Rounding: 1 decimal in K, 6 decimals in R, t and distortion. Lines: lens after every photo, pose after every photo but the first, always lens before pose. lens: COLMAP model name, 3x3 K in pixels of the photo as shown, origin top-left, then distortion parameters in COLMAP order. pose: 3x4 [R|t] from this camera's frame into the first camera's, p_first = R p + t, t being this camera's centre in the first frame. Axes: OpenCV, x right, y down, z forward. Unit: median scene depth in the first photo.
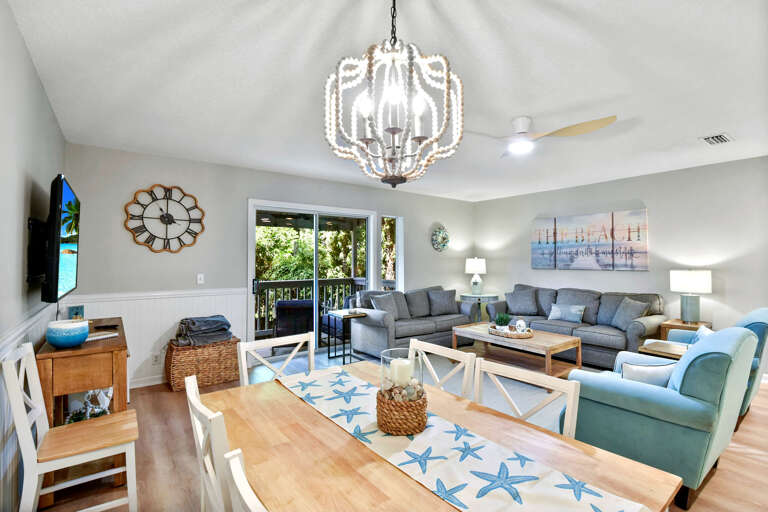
lens RADIAL K [[358.1, 0, 403.7], [0, 358.1, 255.3], [0, 0, 1]] dist [-0.002431, -0.000467]
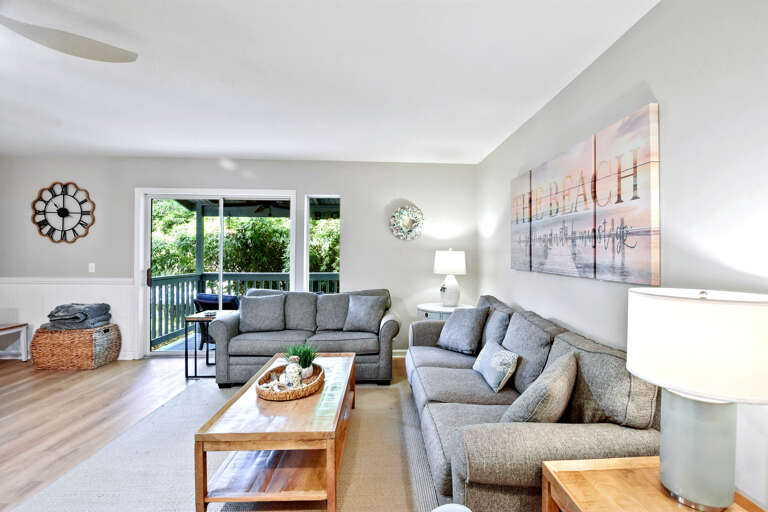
lens RADIAL K [[358.1, 0, 387.2], [0, 358.1, 254.7], [0, 0, 1]] dist [-0.002431, -0.000467]
pose [[0.814455, 0.010102, -0.580138, 0.767040], [-0.000813, 0.999867, 0.016269, 0.009574], [0.580226, -0.012779, 0.814355, 0.653345]]
